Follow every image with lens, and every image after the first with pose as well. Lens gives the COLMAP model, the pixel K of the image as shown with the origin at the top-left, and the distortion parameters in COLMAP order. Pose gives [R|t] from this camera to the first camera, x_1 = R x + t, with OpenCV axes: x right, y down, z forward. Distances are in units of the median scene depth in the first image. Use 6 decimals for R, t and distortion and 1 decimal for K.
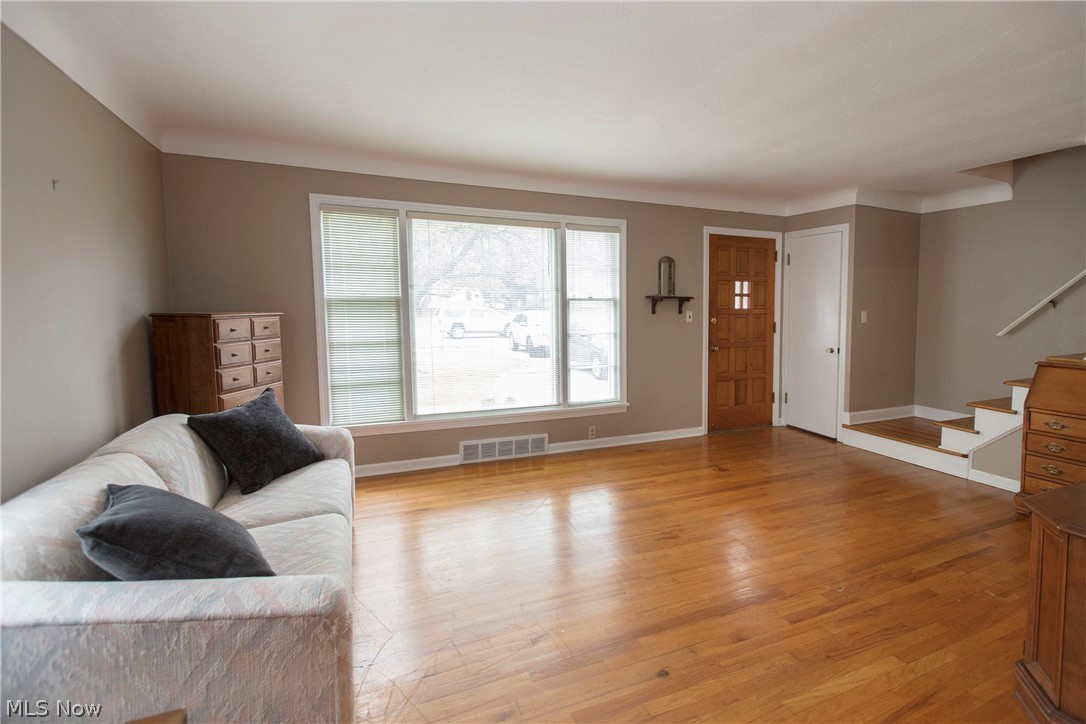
lens RADIAL K [[505.5, 0, 532.6], [0, 505.5, 366.3], [0, 0, 1]] dist [-0.004183, -0.000446]
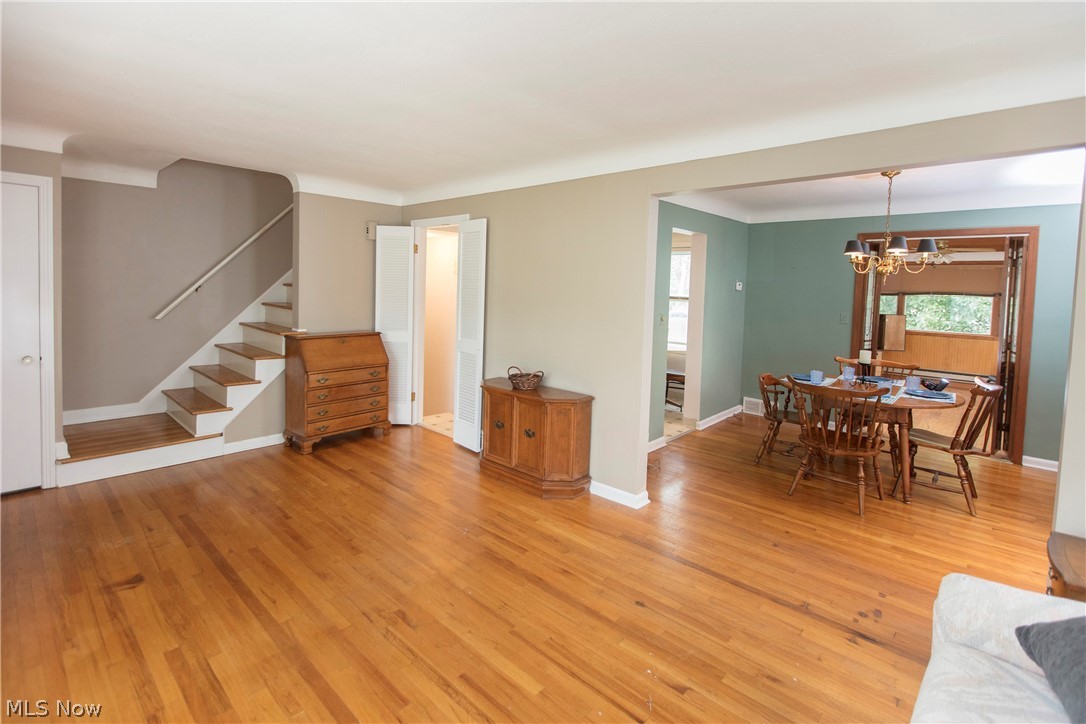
lens RADIAL K [[505.5, 0, 532.3], [0, 505.5, 355.6], [0, 0, 1]] dist [-0.004183, -0.000446]
pose [[-0.445636, -0.146135, 0.883206, -0.344938], [0.075278, 0.976975, 0.199632, -0.148072], [-0.892043, 0.155449, -0.424375, 0.877723]]
